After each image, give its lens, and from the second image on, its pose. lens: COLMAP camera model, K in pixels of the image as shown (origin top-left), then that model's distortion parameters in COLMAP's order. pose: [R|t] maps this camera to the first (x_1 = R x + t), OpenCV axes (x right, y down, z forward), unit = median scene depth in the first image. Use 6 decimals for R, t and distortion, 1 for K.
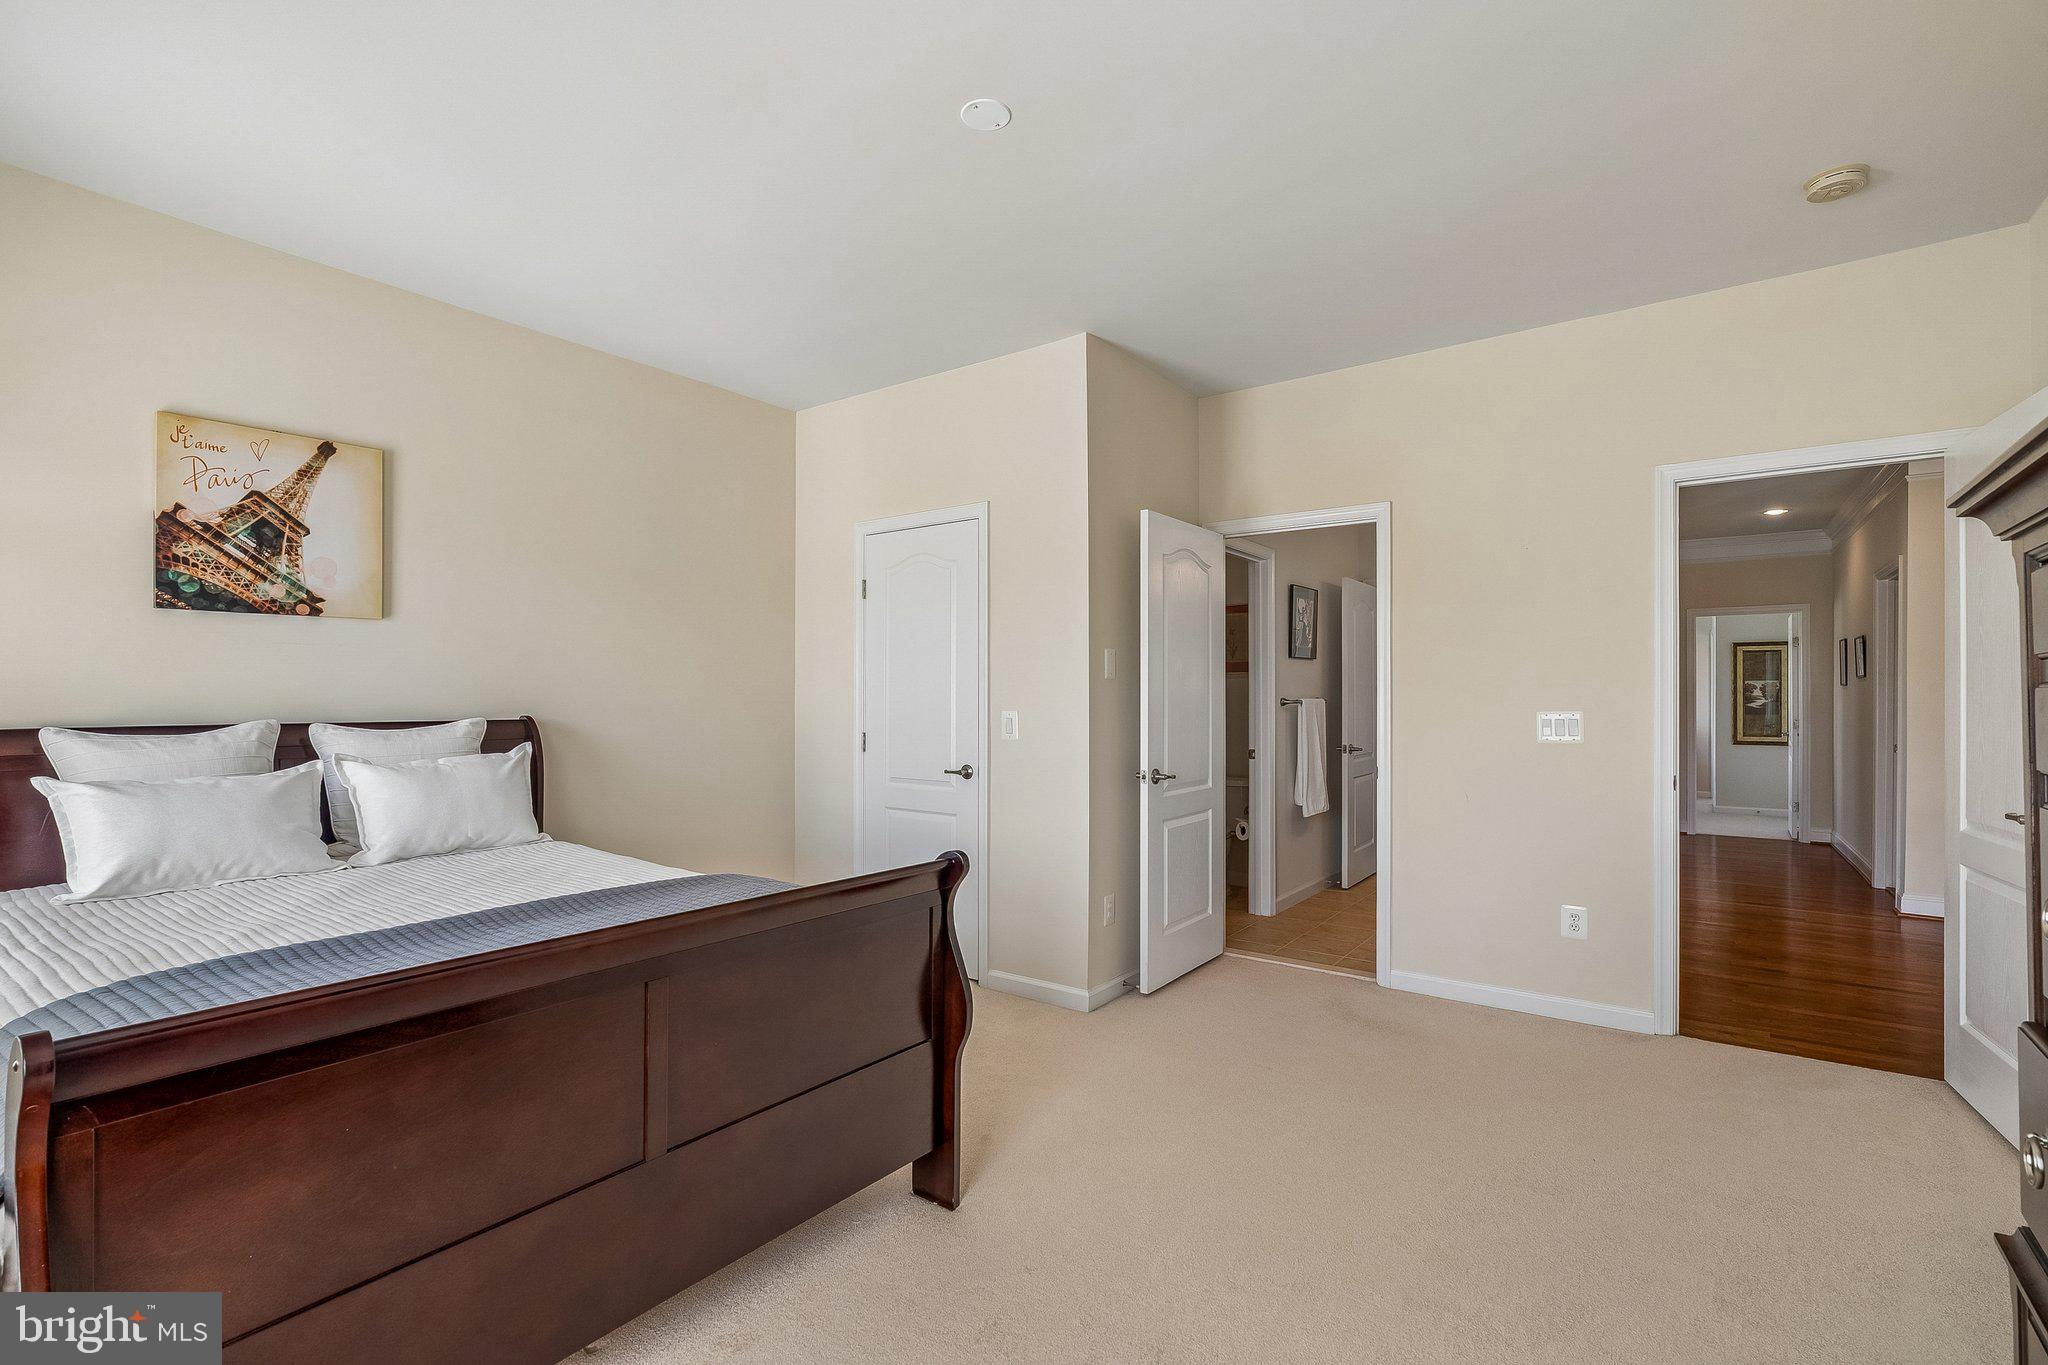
lens RADIAL K [[913.8, 0, 1023.2], [0, 913.8, 689.2], [0, 0, 1]] dist [-0.012888, 0.000269]
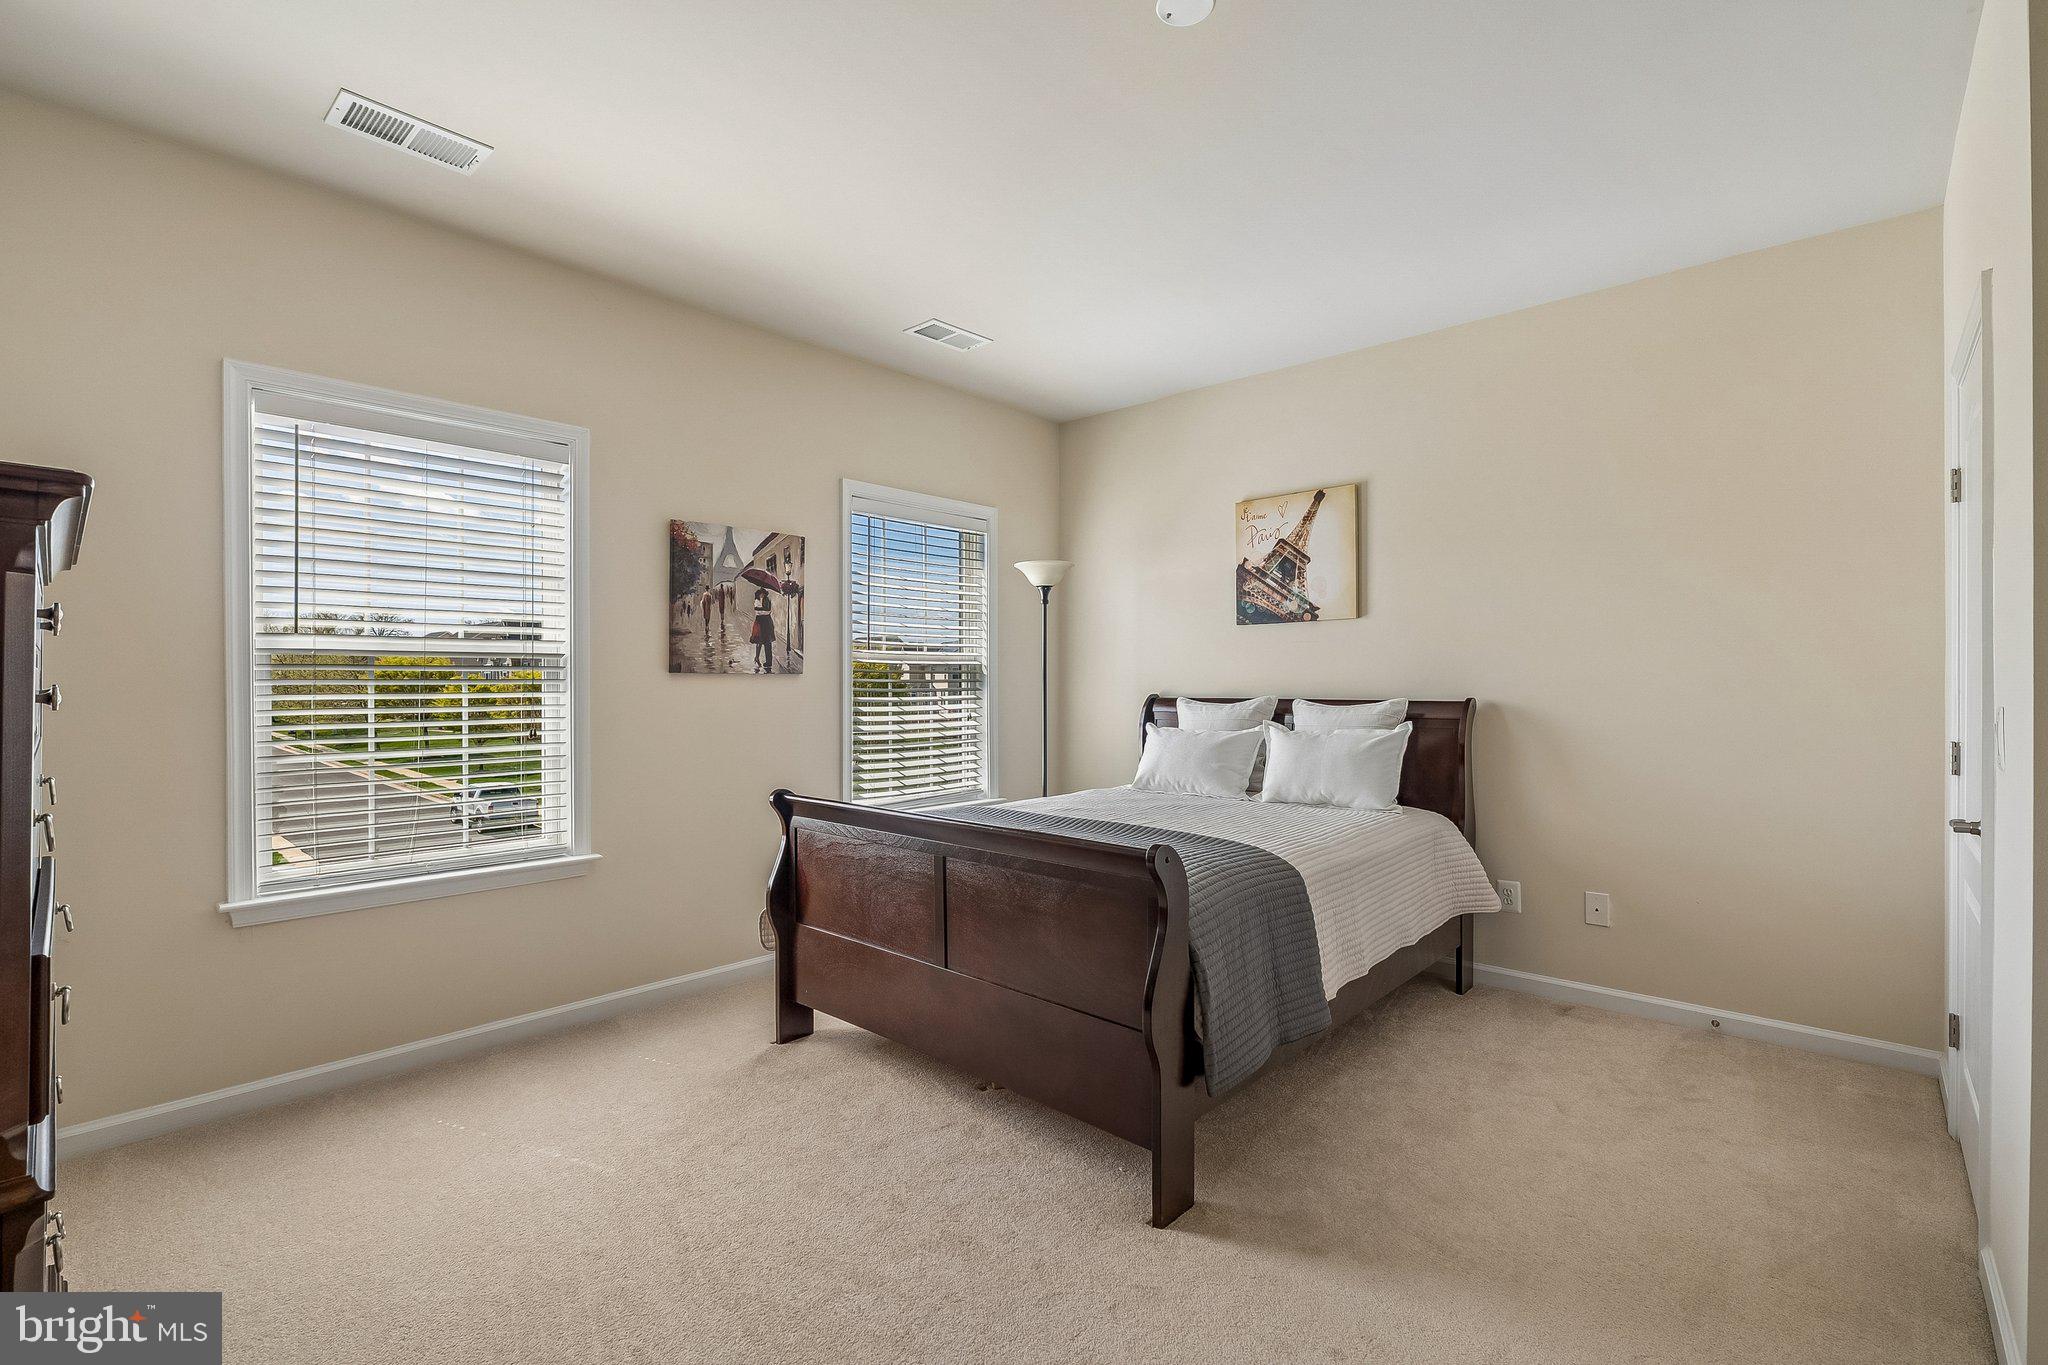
lens RADIAL K [[913.8, 0, 1023.2], [0, 913.8, 689.2], [0, 0, 1]] dist [-0.012888, 0.000269]
pose [[-0.106934, 0.012303, -0.994190, 0.660962], [0.013324, 0.999851, 0.010940, 0.001561], [0.994177, -0.012076, -0.107082, 0.739534]]
